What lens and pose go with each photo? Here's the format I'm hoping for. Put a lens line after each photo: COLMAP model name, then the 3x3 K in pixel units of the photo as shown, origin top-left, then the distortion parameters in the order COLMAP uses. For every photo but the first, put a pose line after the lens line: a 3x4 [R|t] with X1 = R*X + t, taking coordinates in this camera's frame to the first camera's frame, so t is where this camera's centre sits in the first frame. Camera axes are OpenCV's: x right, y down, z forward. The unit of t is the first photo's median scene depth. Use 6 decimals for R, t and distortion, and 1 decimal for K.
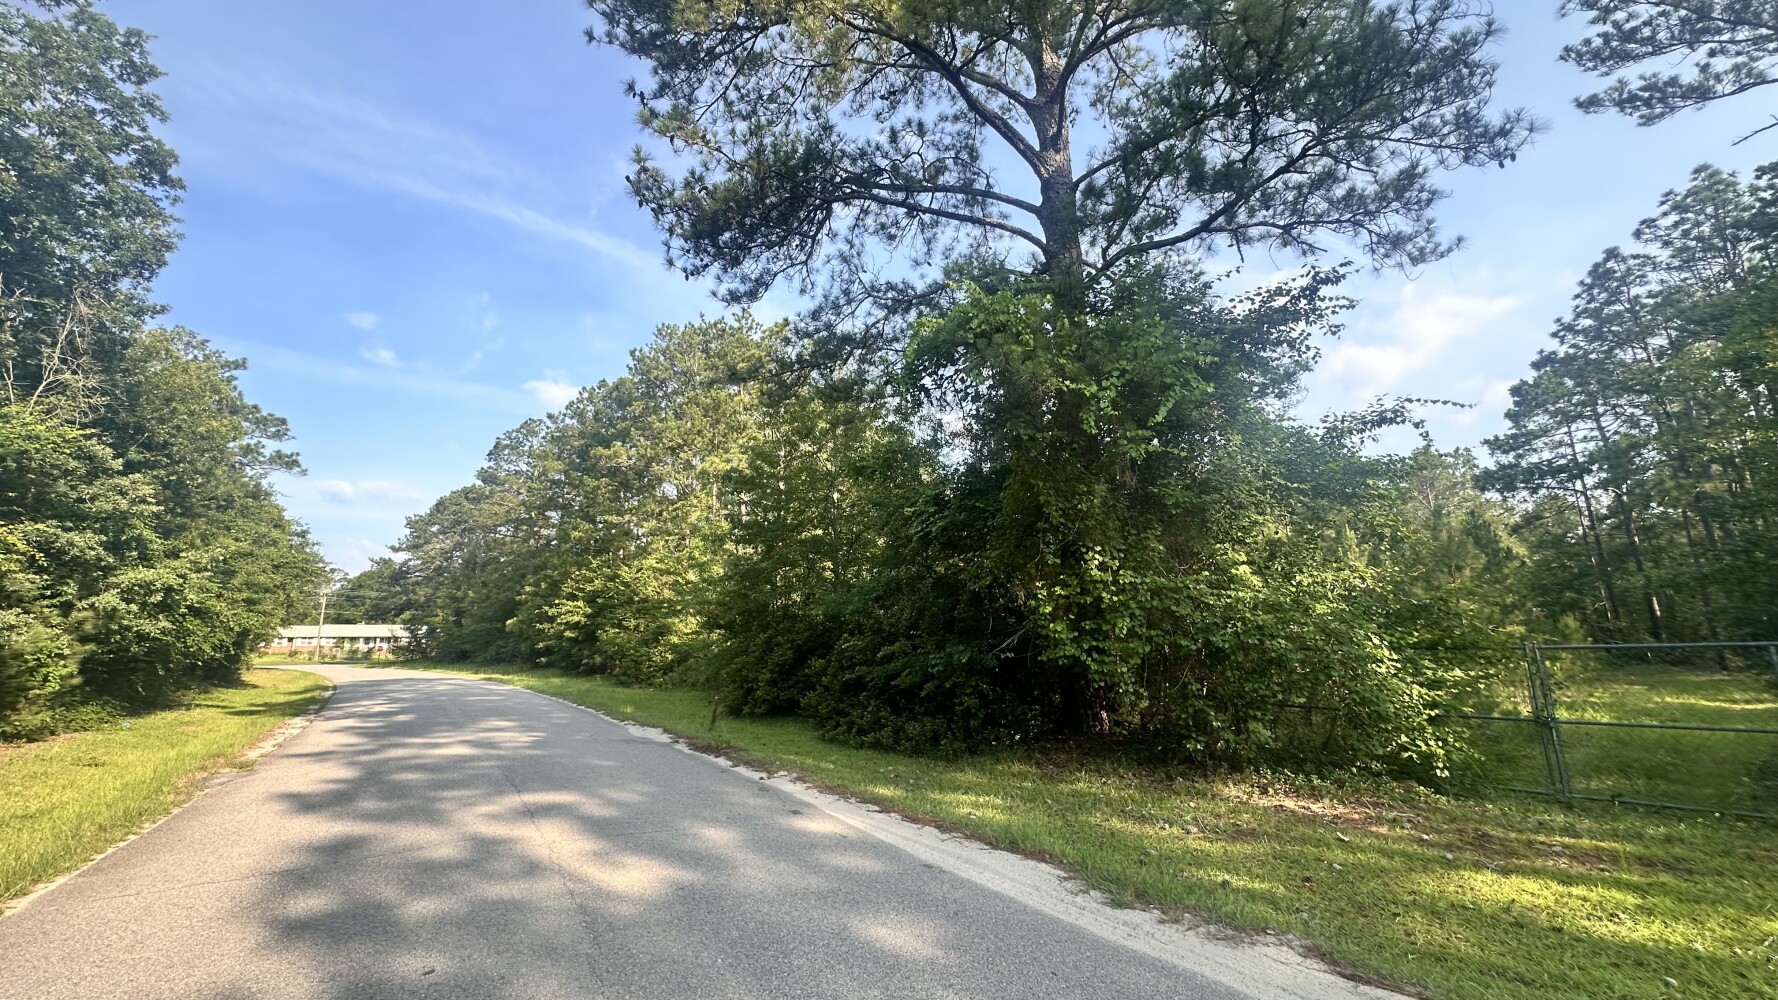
lens RADIAL K [[711.6, 0, 885.5], [0, 711.6, 495.0], [0, 0, 1]] dist [-0.002957, 0.000212]
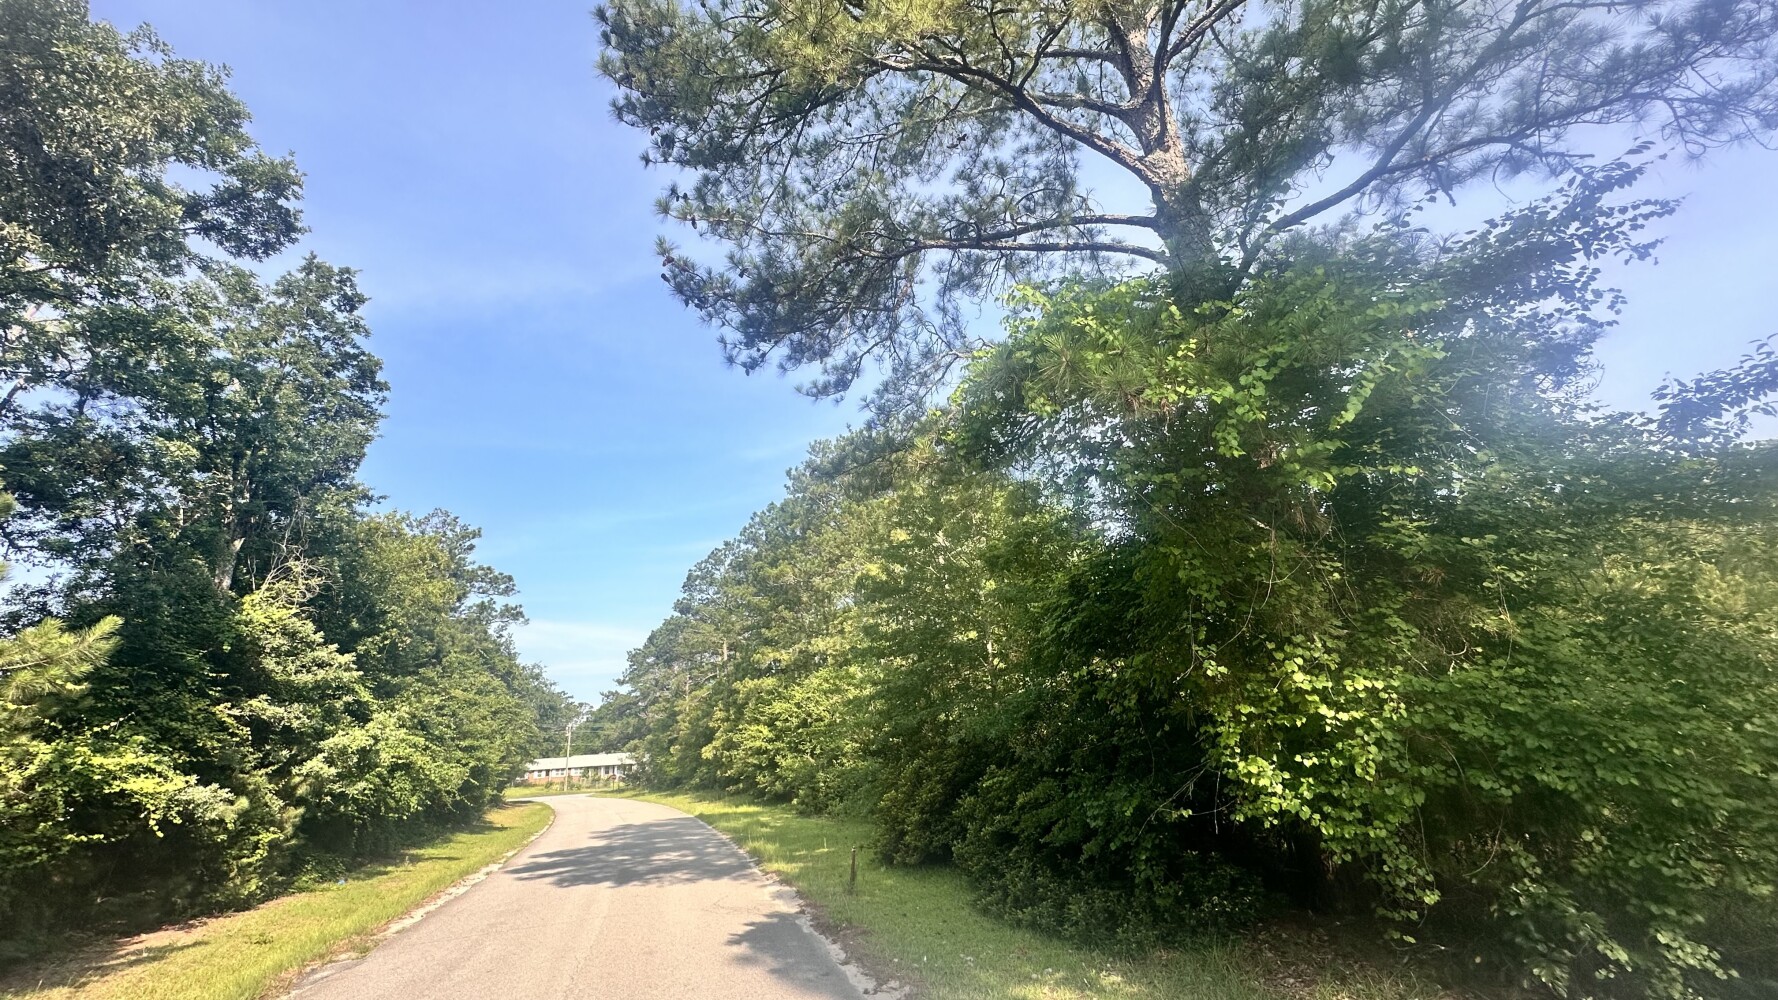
lens RADIAL K [[711.6, 0, 885.5], [0, 711.6, 495.0], [0, 0, 1]] dist [-0.002957, 0.000212]
pose [[0.959148, -0.144099, -0.243456, 0.067431], [0.109956, 0.982780, -0.148501, 0.000192], [0.260663, 0.115665, 0.958476, 0.155265]]
